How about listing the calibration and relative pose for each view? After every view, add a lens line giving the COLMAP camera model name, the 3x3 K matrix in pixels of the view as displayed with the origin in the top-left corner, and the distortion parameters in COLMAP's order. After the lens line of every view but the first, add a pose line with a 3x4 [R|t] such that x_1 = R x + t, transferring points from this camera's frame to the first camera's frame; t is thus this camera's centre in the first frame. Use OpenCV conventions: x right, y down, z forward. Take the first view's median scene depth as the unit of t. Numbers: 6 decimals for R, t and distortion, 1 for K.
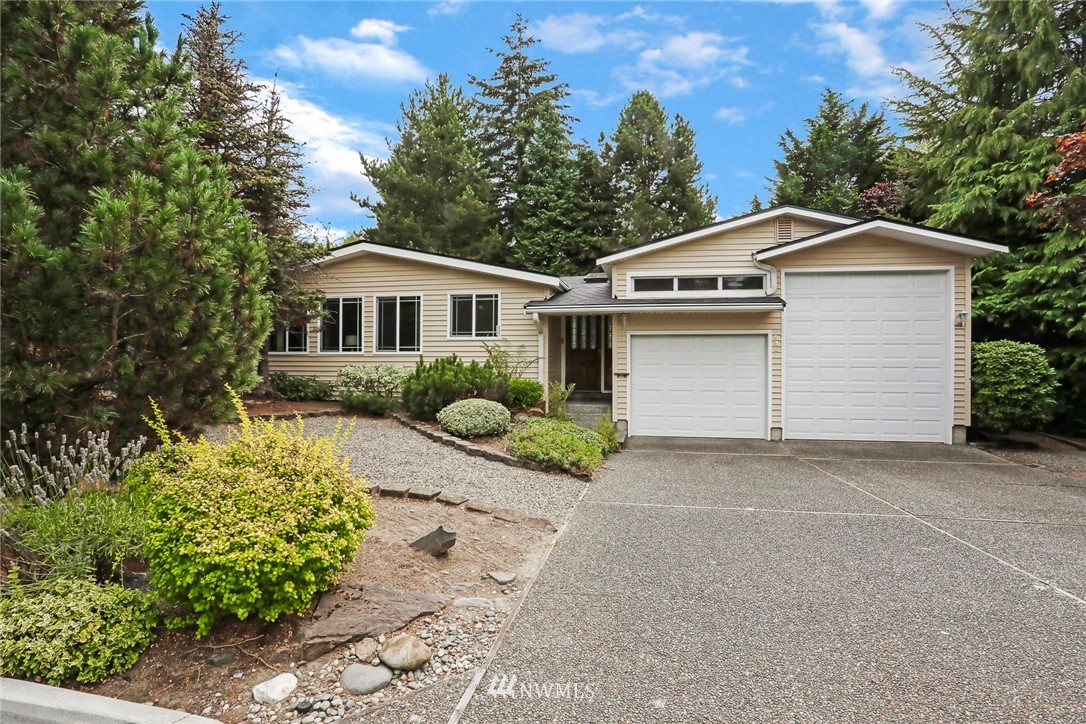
lens RADIAL K [[556.7, 0, 543.0], [0, 556.7, 362.0], [0, 0, 1]] dist [-0.075111, 0.027885]
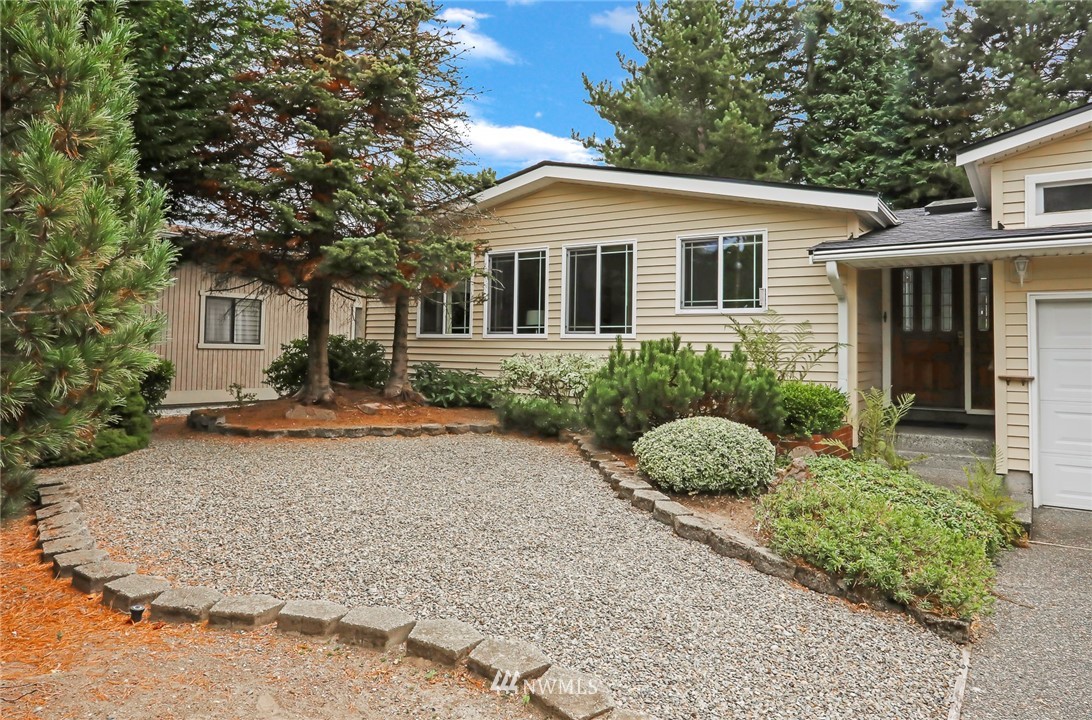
lens RADIAL K [[717.5, 0, 545.6], [0, 717.5, 321.7], [0, 0, 1]] dist [-0.059721, 0.058775]
pose [[0.918931, -0.003818, -0.394401, 0.003599], [-0.017617, 0.998558, -0.050715, 0.010145], [0.394026, 0.053552, 0.917538, 0.248268]]
